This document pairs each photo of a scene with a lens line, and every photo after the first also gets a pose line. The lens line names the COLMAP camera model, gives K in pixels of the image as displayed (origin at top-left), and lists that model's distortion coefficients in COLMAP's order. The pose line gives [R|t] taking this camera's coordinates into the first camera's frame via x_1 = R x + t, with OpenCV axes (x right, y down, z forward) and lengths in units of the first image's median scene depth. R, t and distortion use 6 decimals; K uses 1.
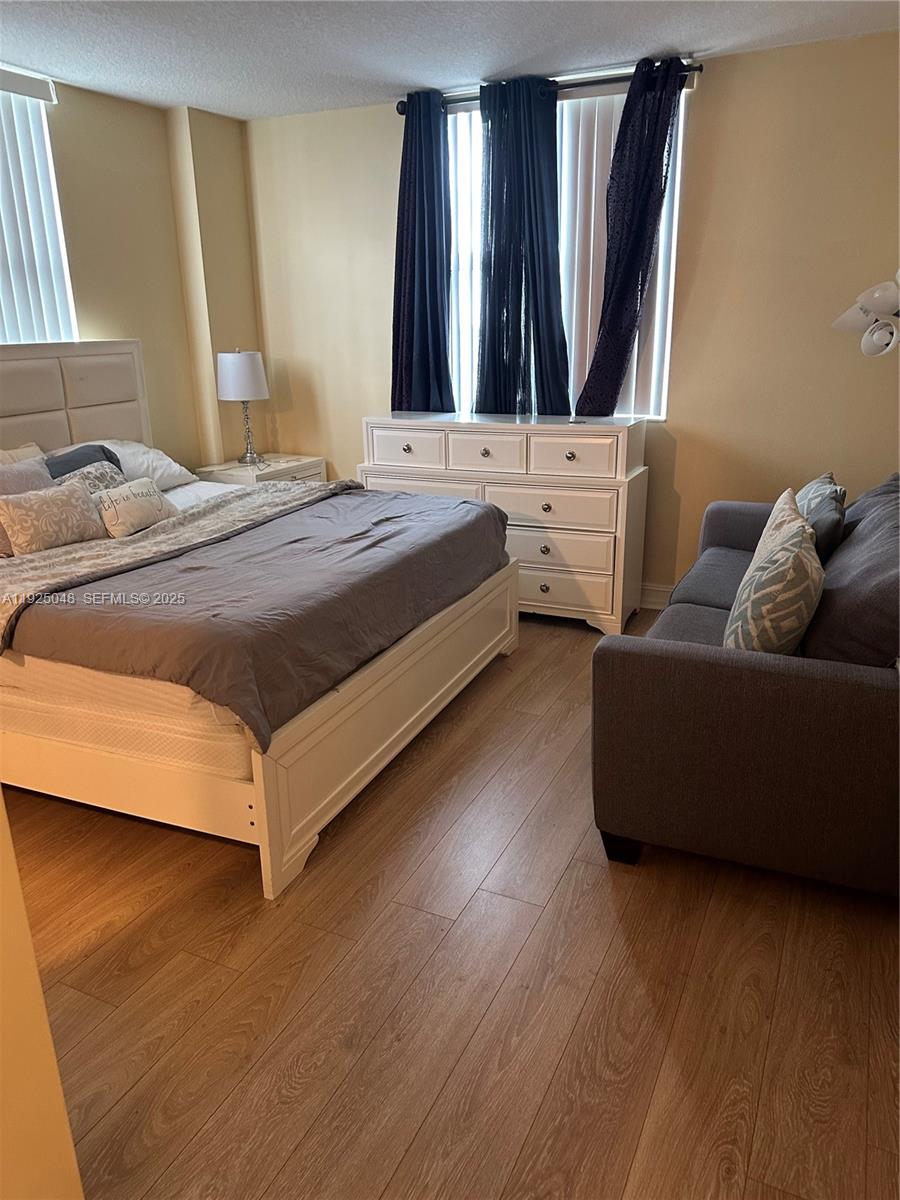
lens RADIAL K [[834.1, 0, 457.6], [0, 834.1, 592.0], [0, 0, 1]] dist [0.131294, -0.203830]
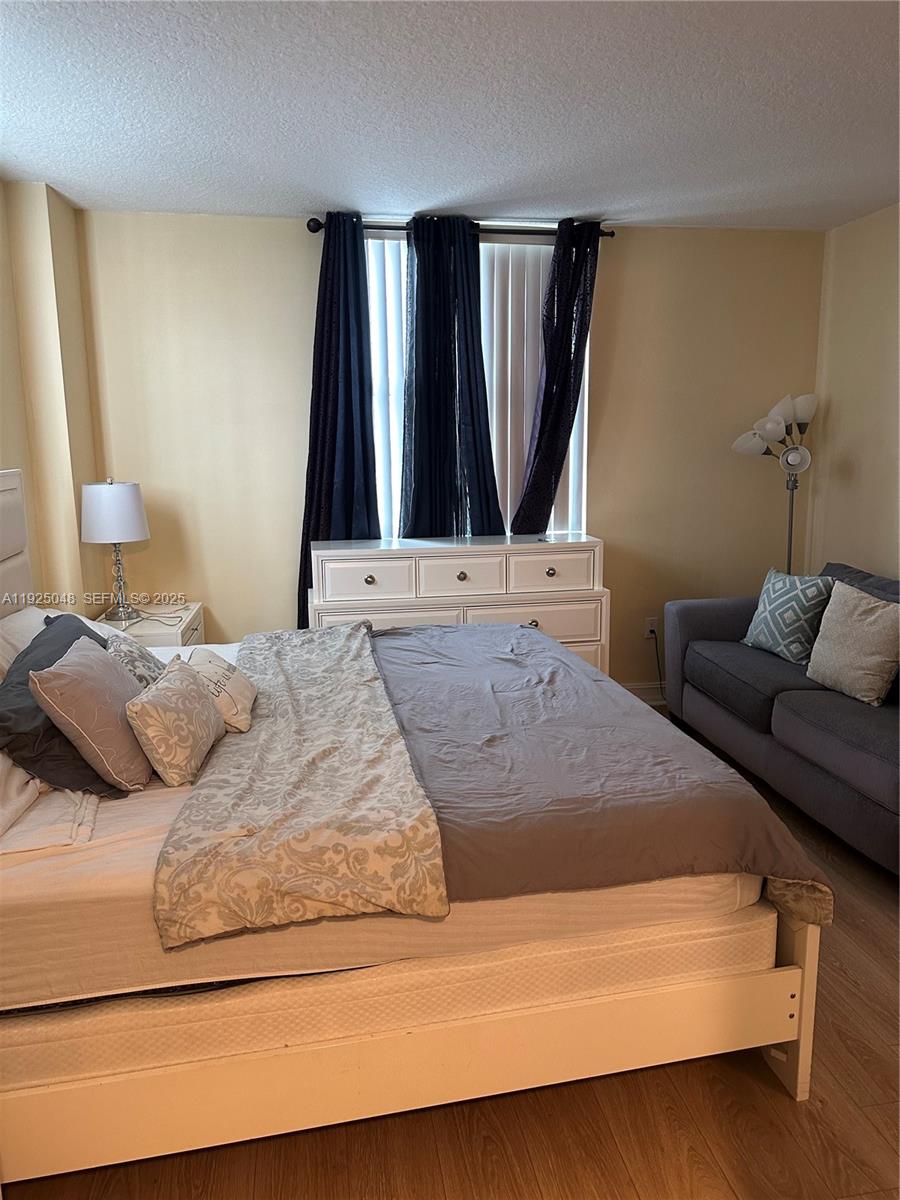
lens RADIAL K [[834.1, 0, 457.6], [0, 834.1, 592.0], [0, 0, 1]] dist [0.131294, -0.203830]
pose [[0.821584, -0.097606, 0.561670, -0.599405], [0.173250, 0.981384, -0.082880, -0.082564], [-0.543124, 0.165402, 0.823200, 0.255328]]
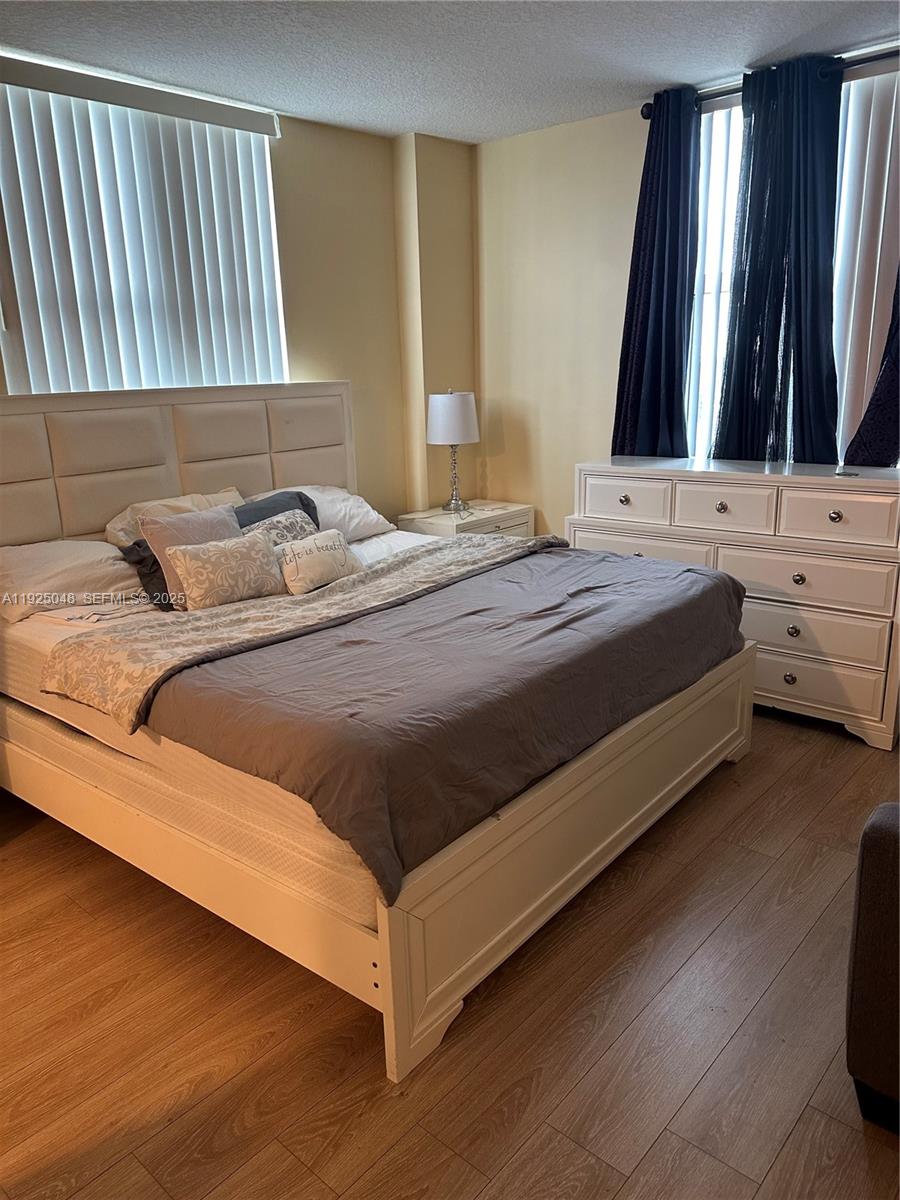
lens RADIAL K [[850.6, 0, 450.0], [0, 850.6, 600.0], [0, 0, 1]] dist [0.078078, -0.088718]
pose [[0.960247, 0.059855, -0.272659, 0.014001], [-0.068864, 0.997347, -0.023582, -0.044397], [0.270524, 0.041421, 0.961822, 0.142149]]
